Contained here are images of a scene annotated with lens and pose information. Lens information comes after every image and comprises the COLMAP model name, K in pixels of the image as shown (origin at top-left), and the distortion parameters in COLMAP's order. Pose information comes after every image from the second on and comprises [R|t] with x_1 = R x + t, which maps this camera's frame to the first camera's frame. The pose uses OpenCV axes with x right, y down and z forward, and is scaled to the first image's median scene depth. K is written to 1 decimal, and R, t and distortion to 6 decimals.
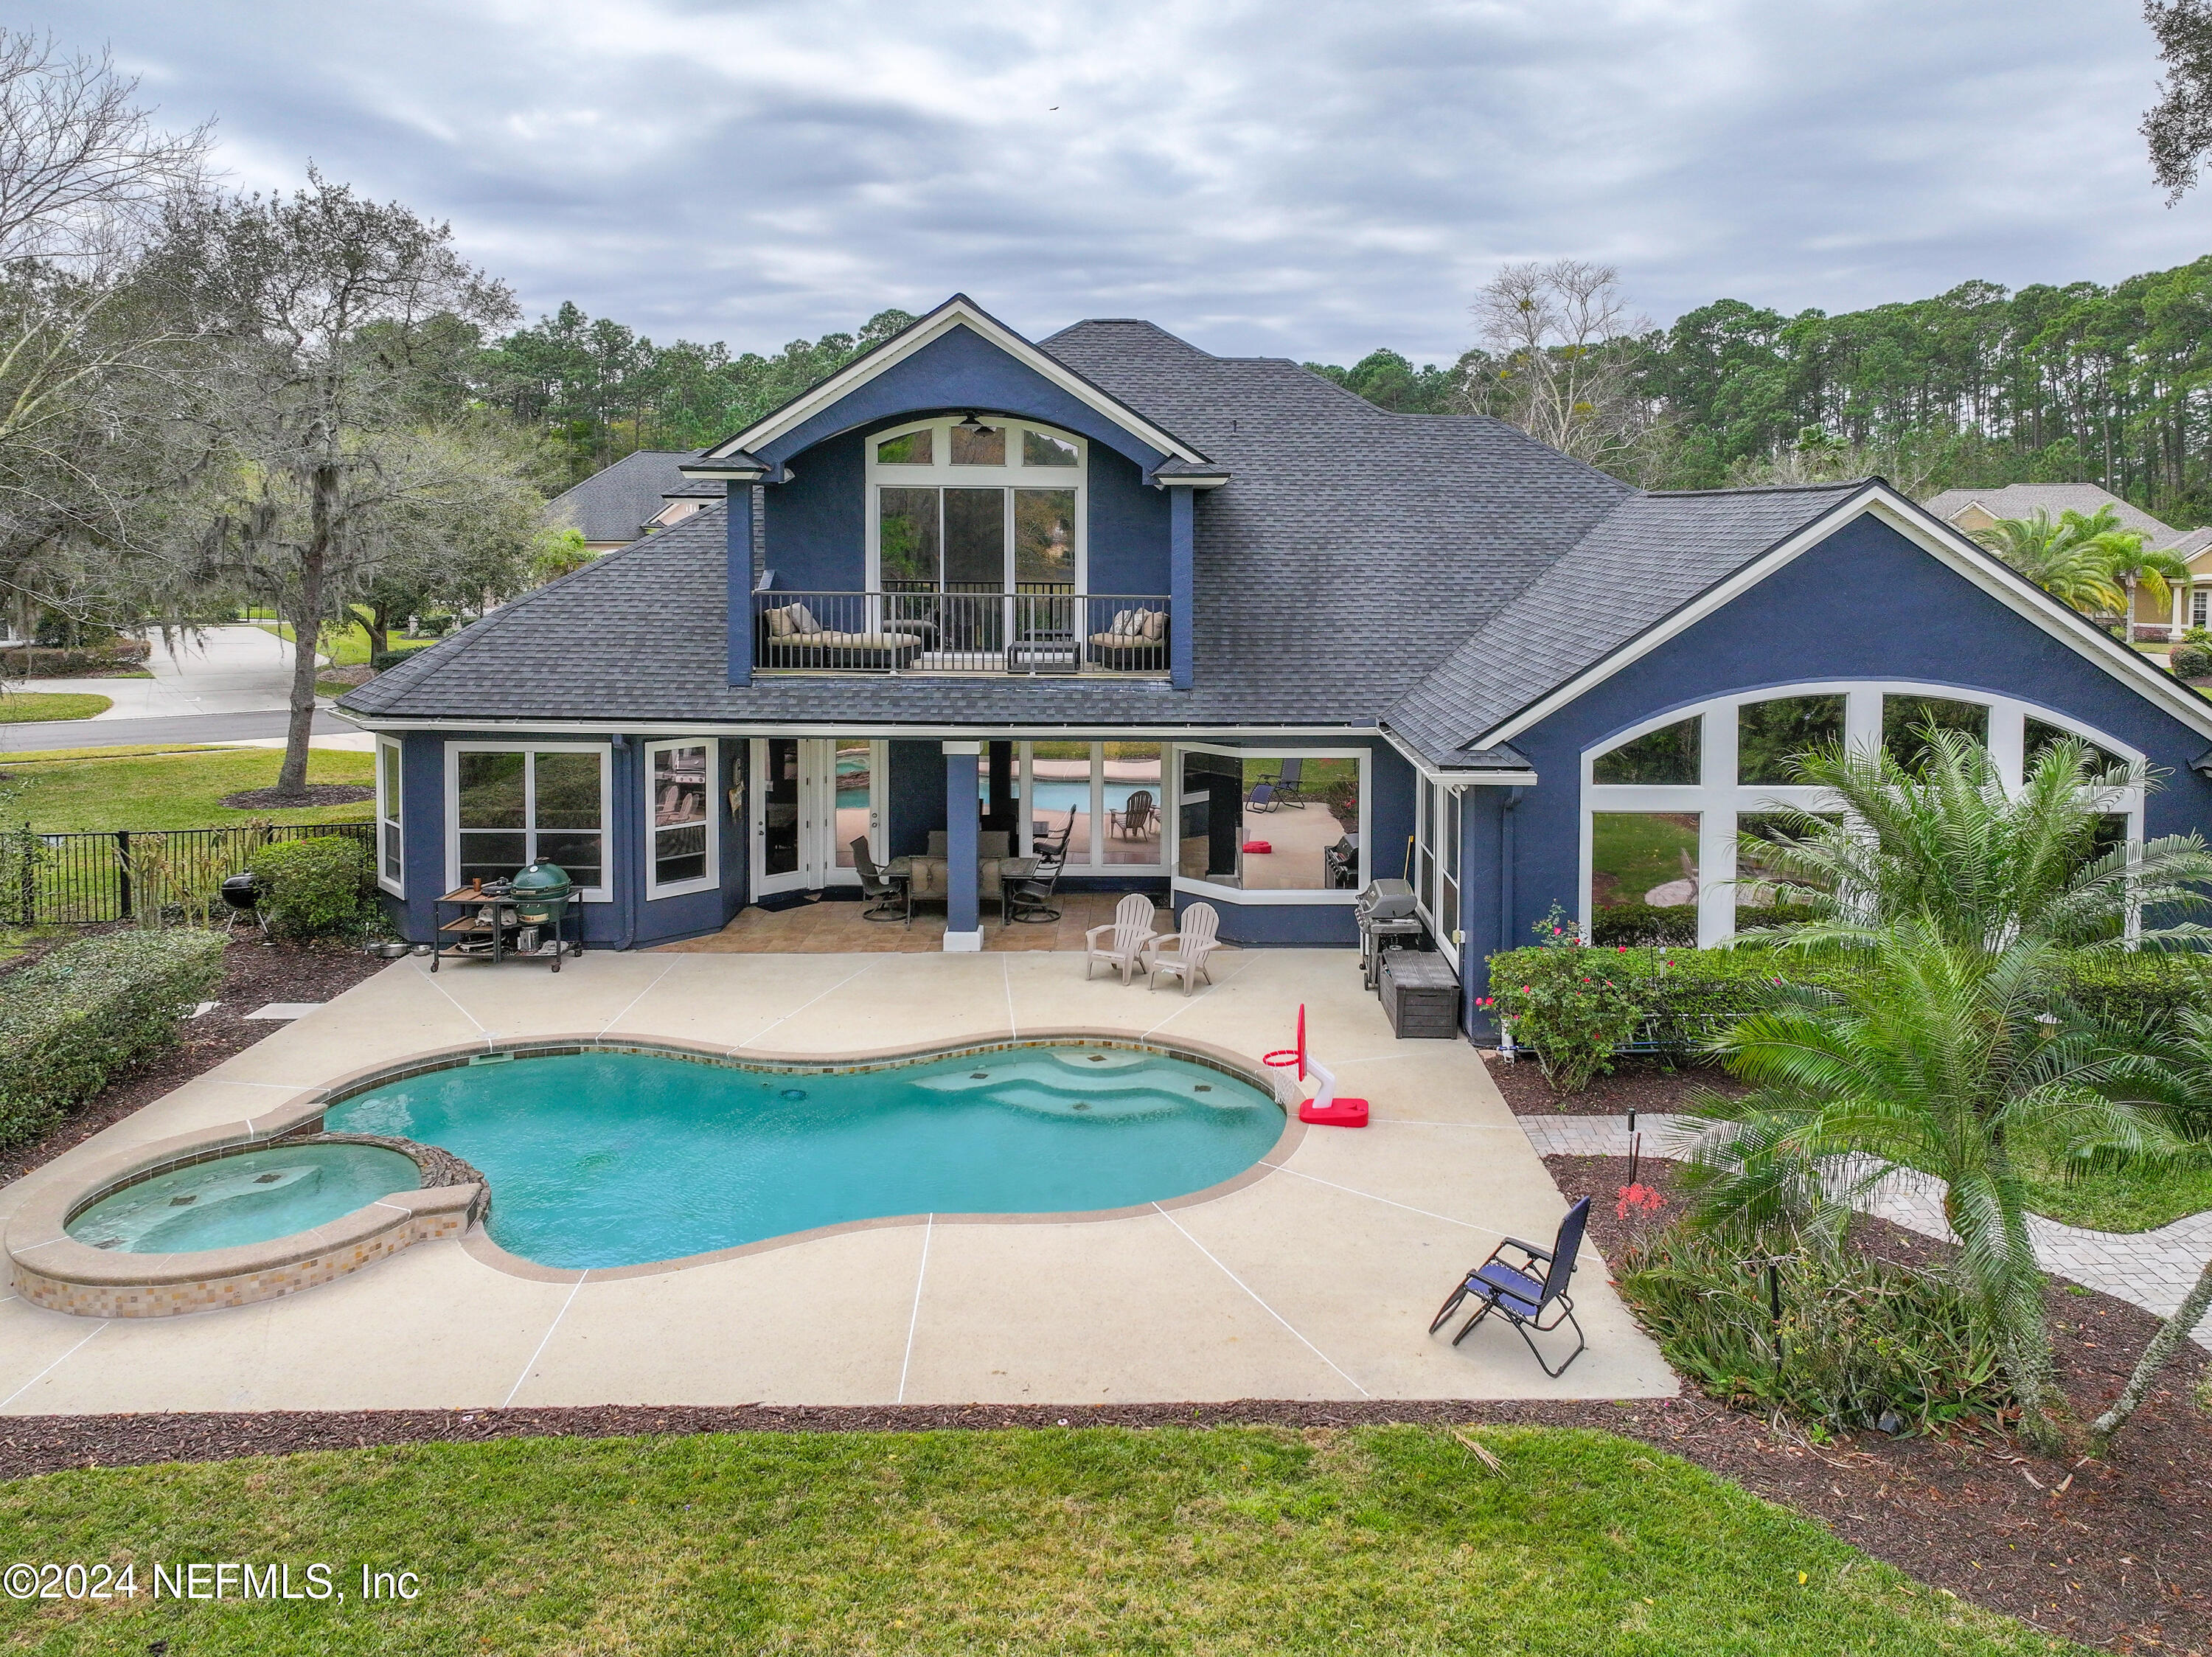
lens RADIAL K [[1566.1, 0, 1167.0], [0, 1566.1, 628.5], [0, 0, 1]] dist [-0.002929, 0.010906]
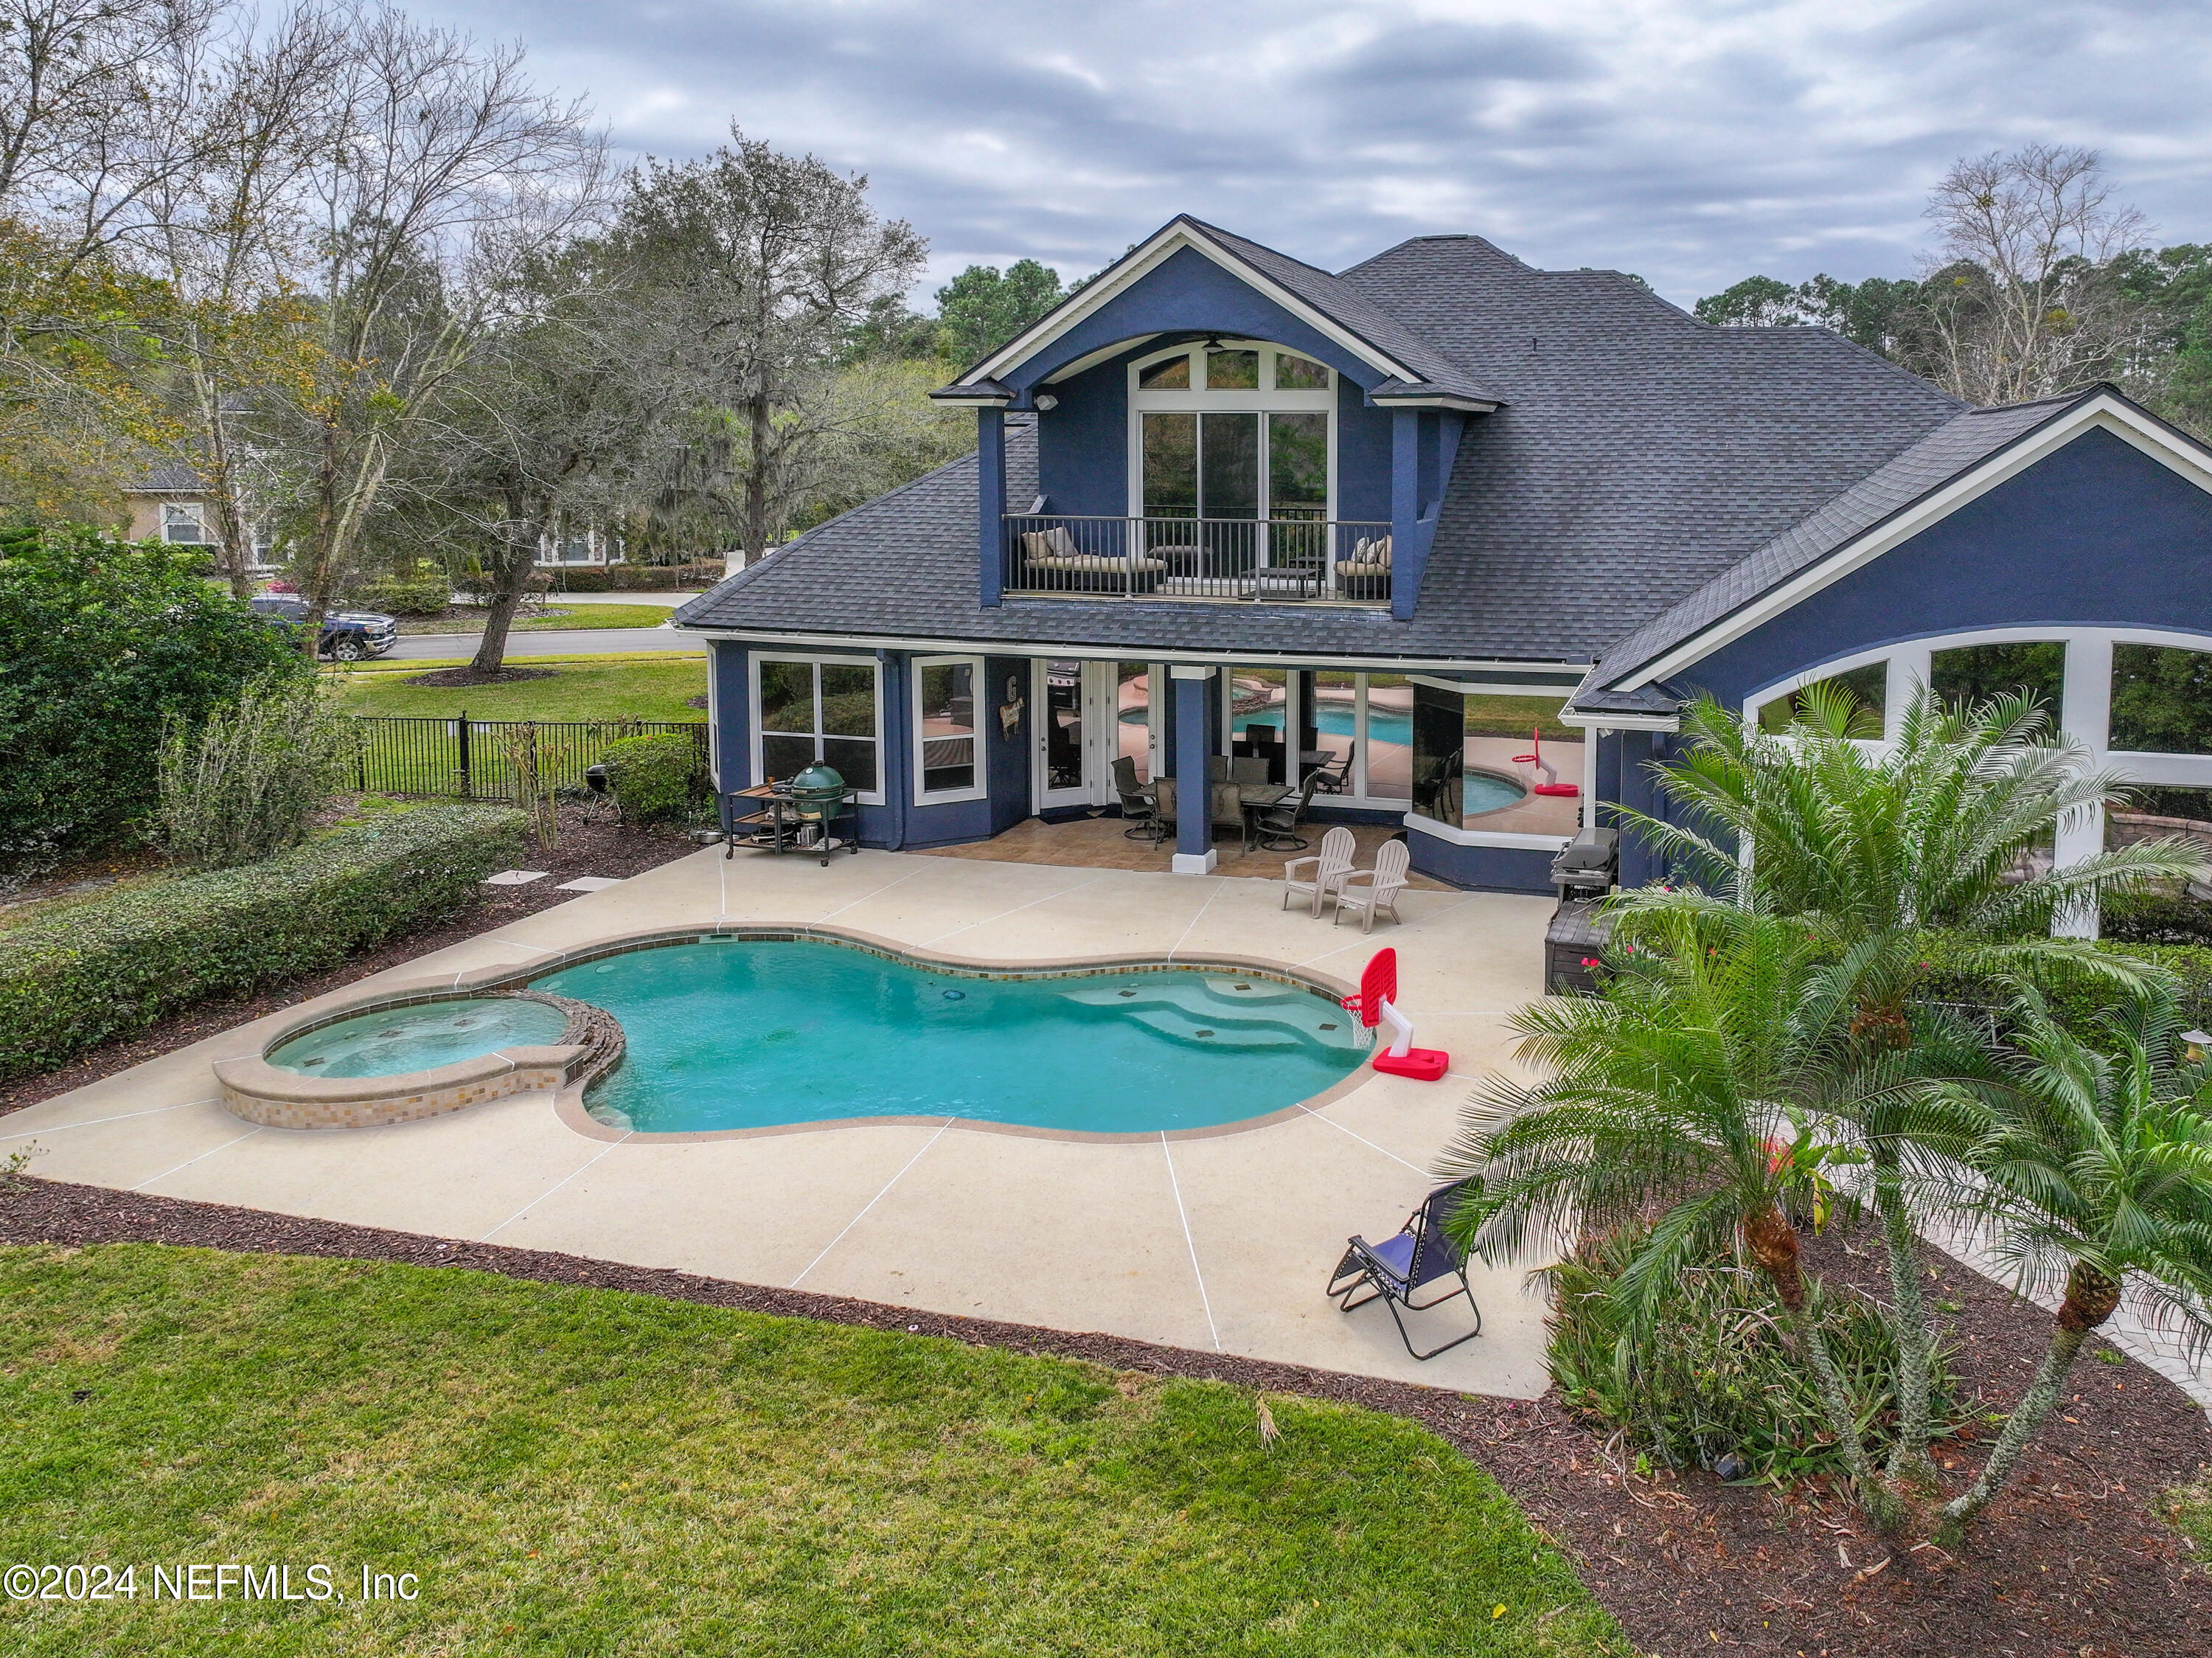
lens RADIAL K [[1566.3, 0, 1288.8], [0, 1566.3, 638.1], [0, 0, 1]] dist [-0.002929, 0.010906]
pose [[0.960819, 0.026120, -0.275943, 0.250067], [-0.012047, 0.998544, 0.052574, 0.000048], [0.276915, -0.047190, 0.959735, 0.060915]]
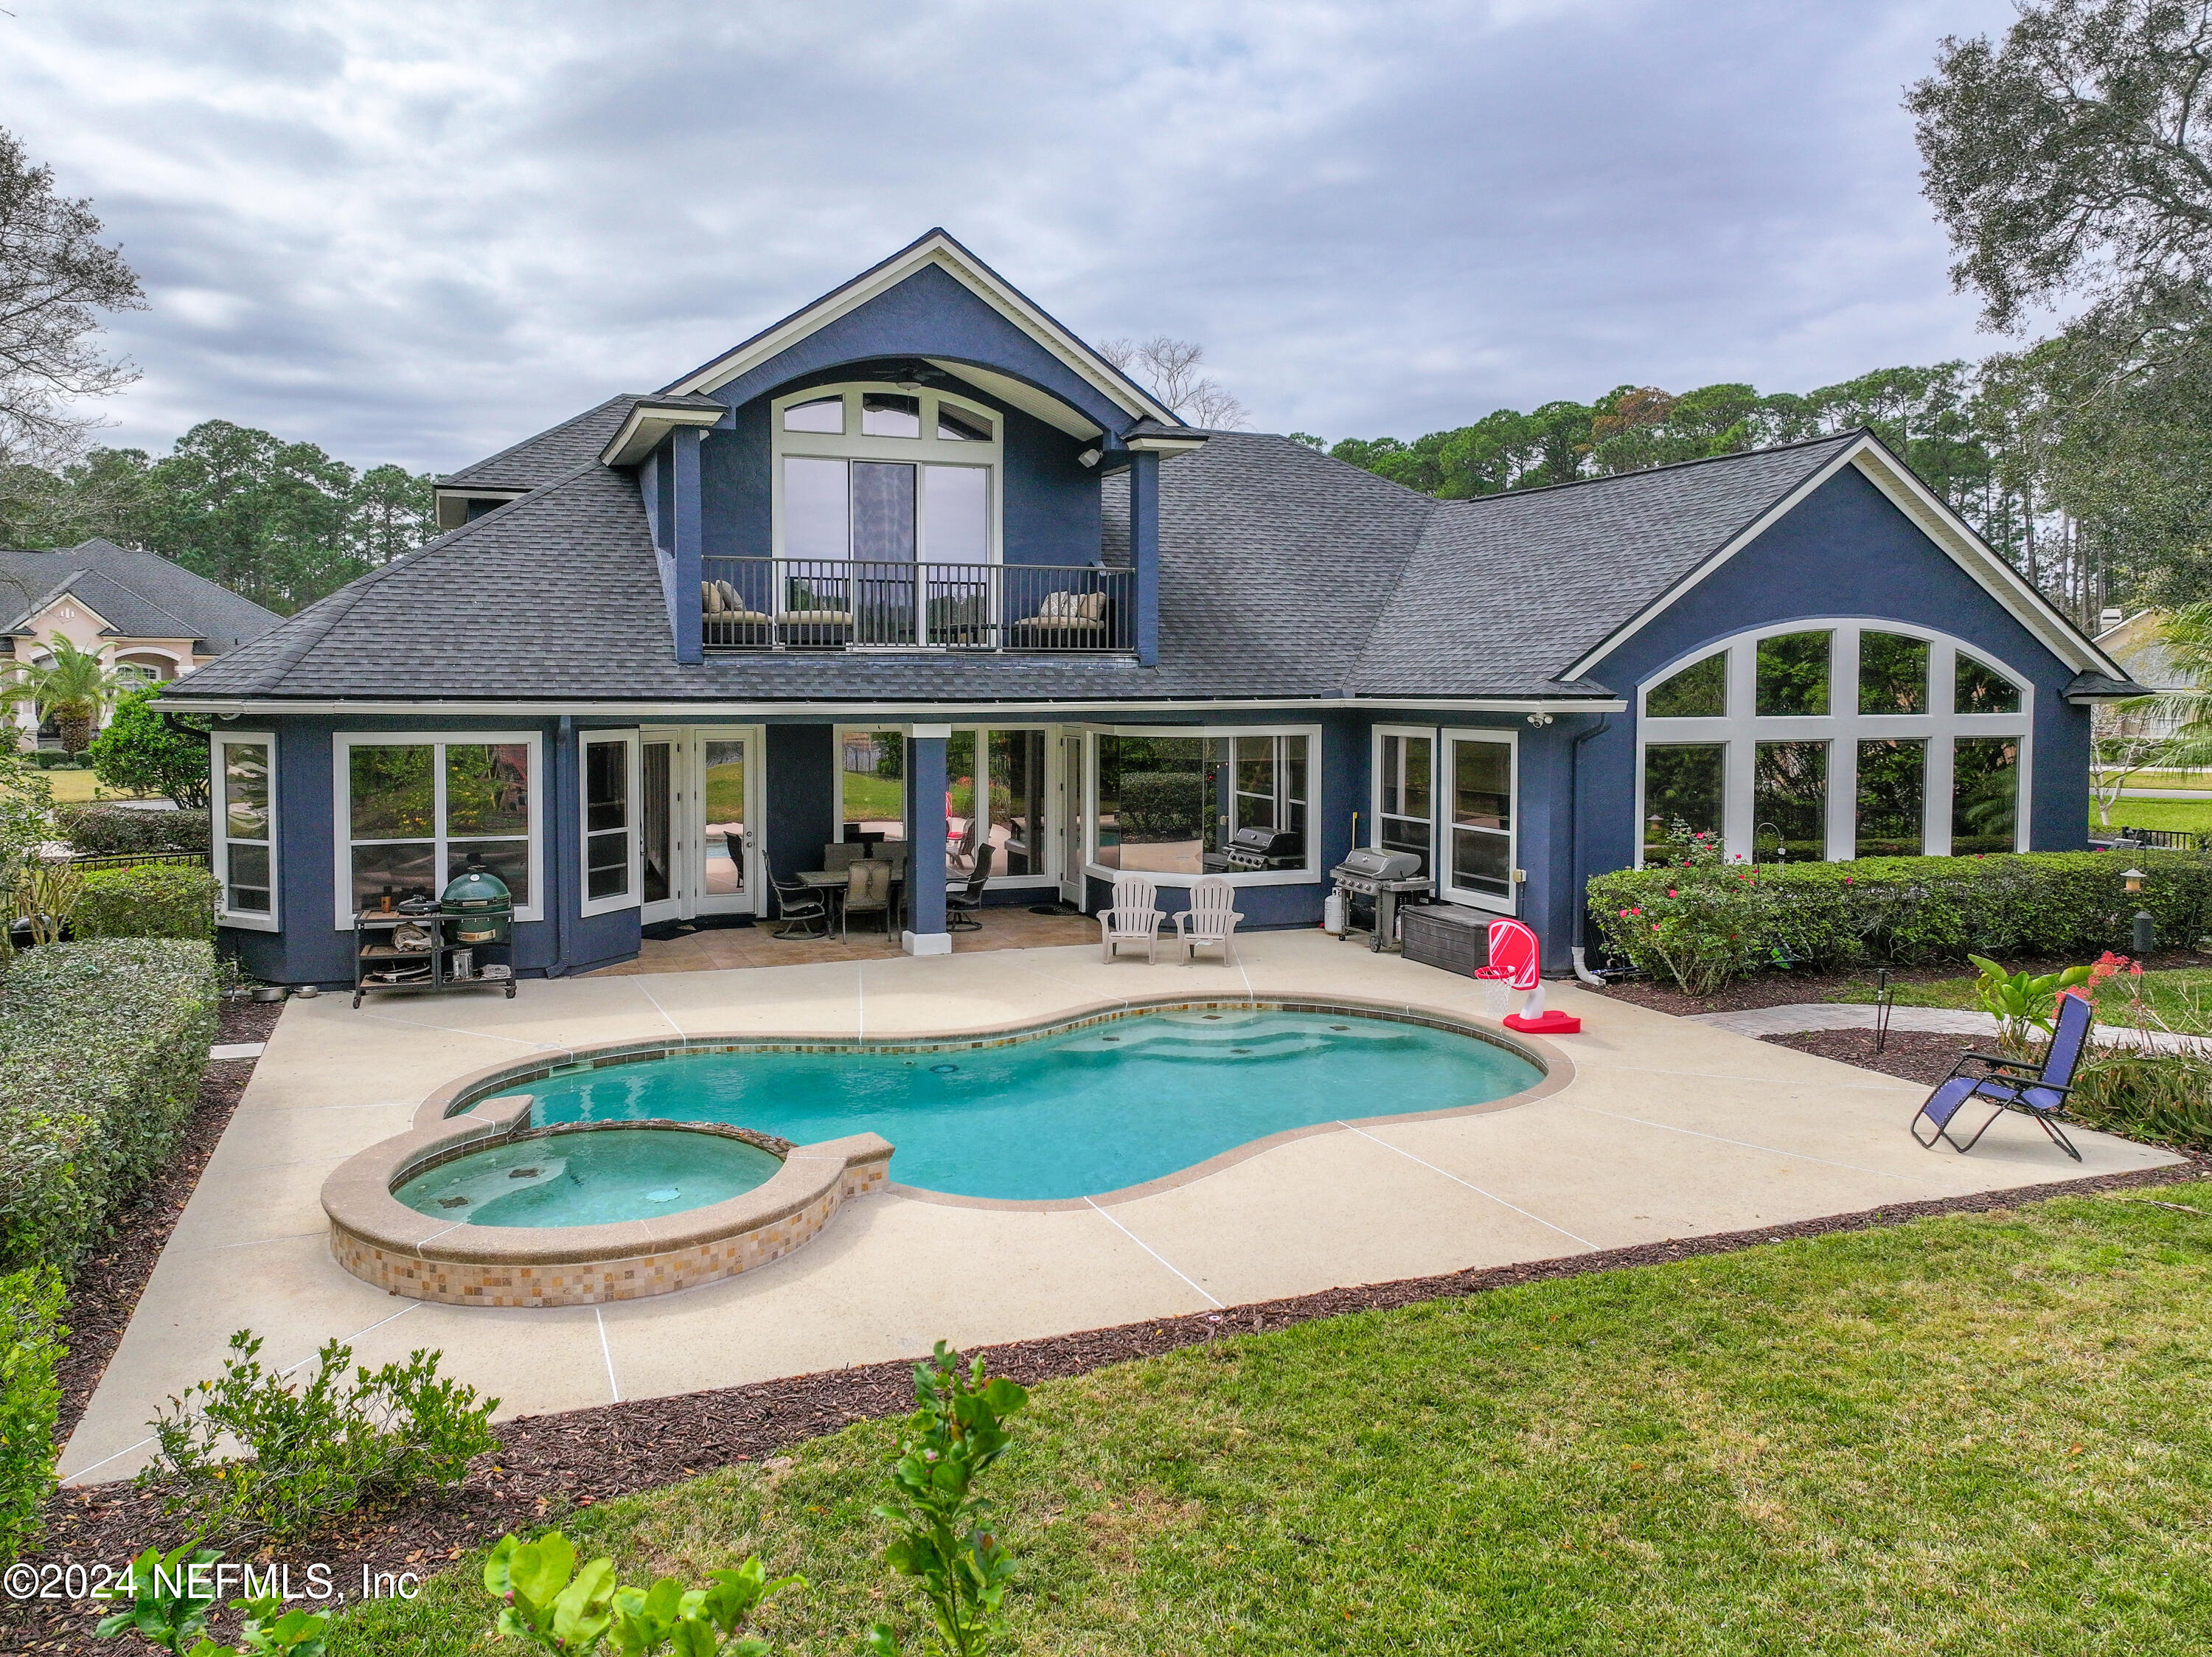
lens RADIAL K [[1566.1, 0, 1008.2], [0, 1566.1, 739.9], [0, 0, 1]] dist [-0.002929, 0.010906]
pose [[0.948670, -0.021497, 0.315537, -0.459203], [0.028474, 0.999441, -0.017518, 0.119556], [-0.314984, 0.025604, 0.948752, 0.137661]]
